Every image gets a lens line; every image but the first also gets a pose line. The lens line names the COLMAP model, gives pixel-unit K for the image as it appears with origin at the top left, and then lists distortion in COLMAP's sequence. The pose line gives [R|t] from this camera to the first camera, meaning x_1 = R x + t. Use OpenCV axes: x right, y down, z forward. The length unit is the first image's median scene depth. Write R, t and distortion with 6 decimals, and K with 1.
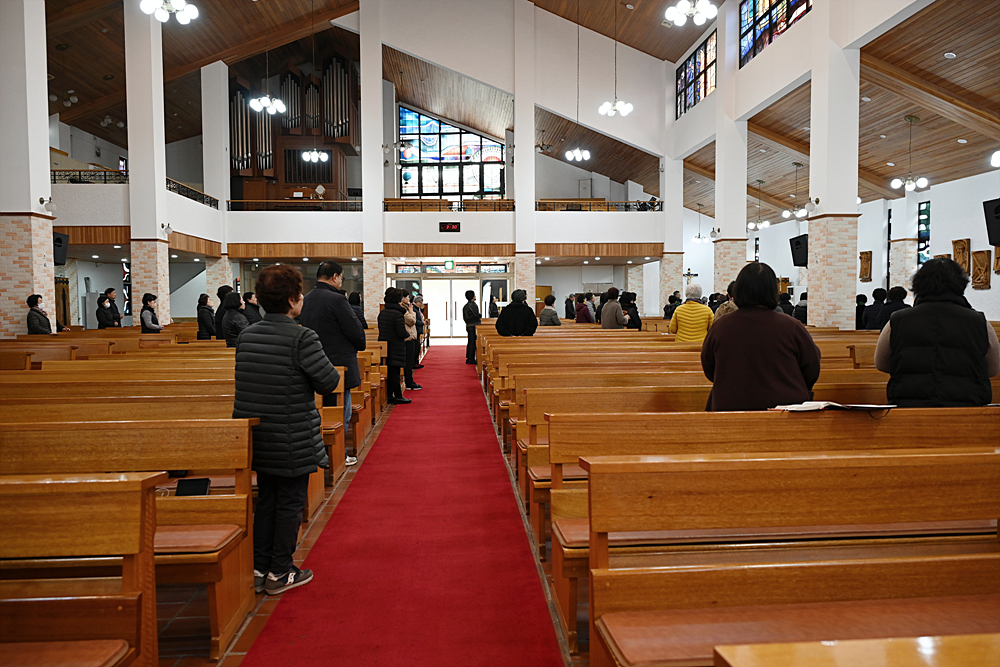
lens RADIAL K [[679.9, 0, 499.5], [0, 679.9, 333.2], [0, 0, 1]] dist [-0.016558, 0.004755]
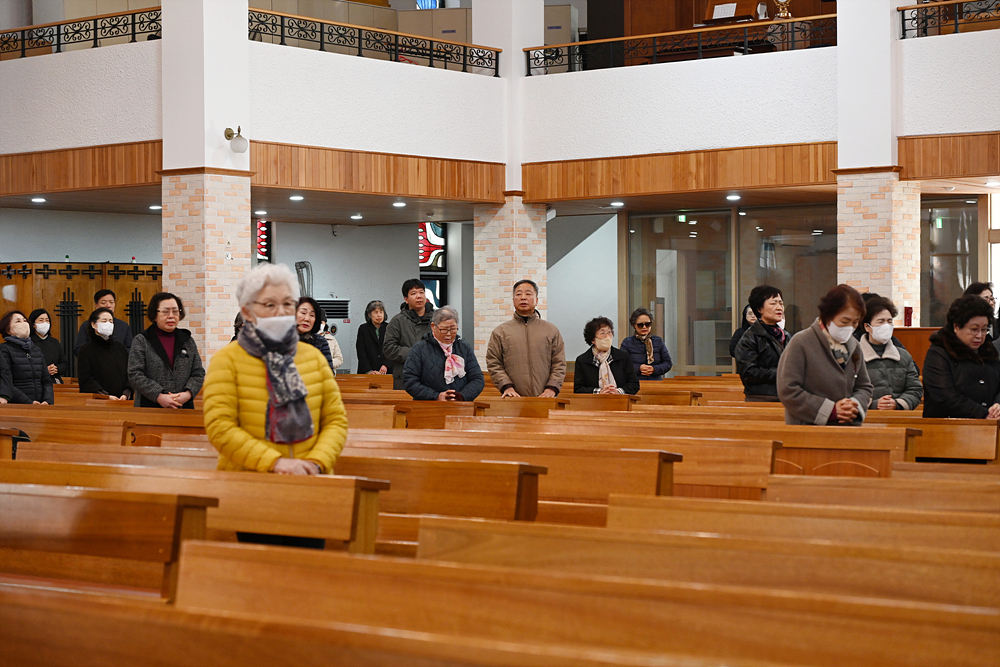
lens RADIAL K [[1987.6, 0, 498.1], [0, 1987.6, 333.5], [0, 0, 1]] dist [-0.007275, 0.000000]
pose [[0.744229, 0.003079, -0.667917, 0.322088], [-0.027751, 0.999268, -0.026315, -0.010325], [0.667348, 0.038120, 0.743770, 0.182170]]
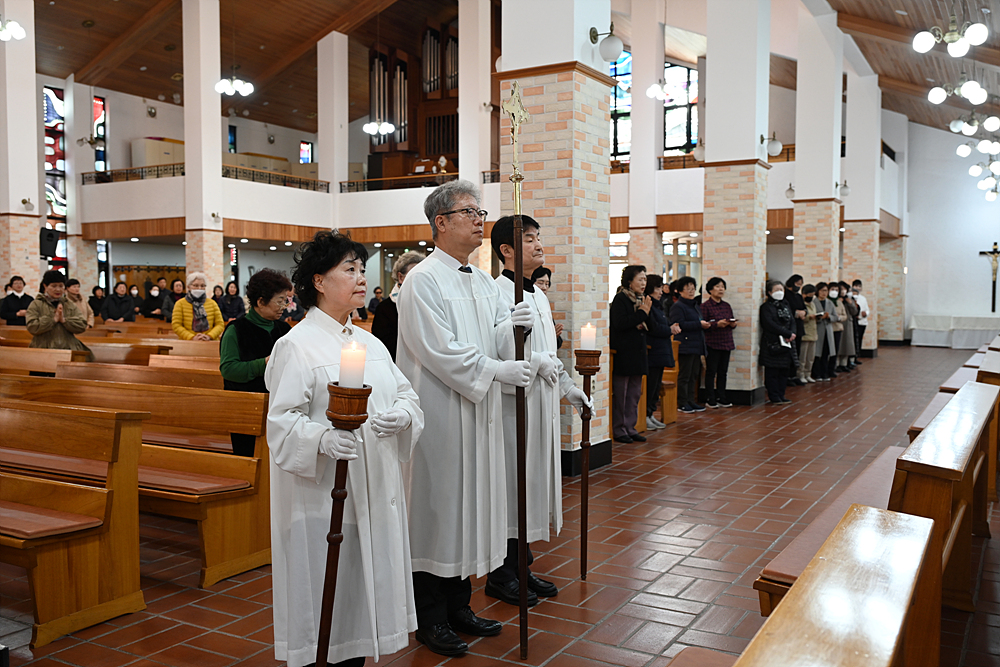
lens RADIAL K [[908.1, 0, 504.4], [0, 908.1, 334.2], [0, 0, 1]] dist [-0.002972, 0.000000]
pose [[0.829873, 0.033234, -0.556961, 0.481036], [-0.033188, 0.999397, 0.010183, -0.007952], [0.556964, 0.010034, 0.830476, 0.098308]]
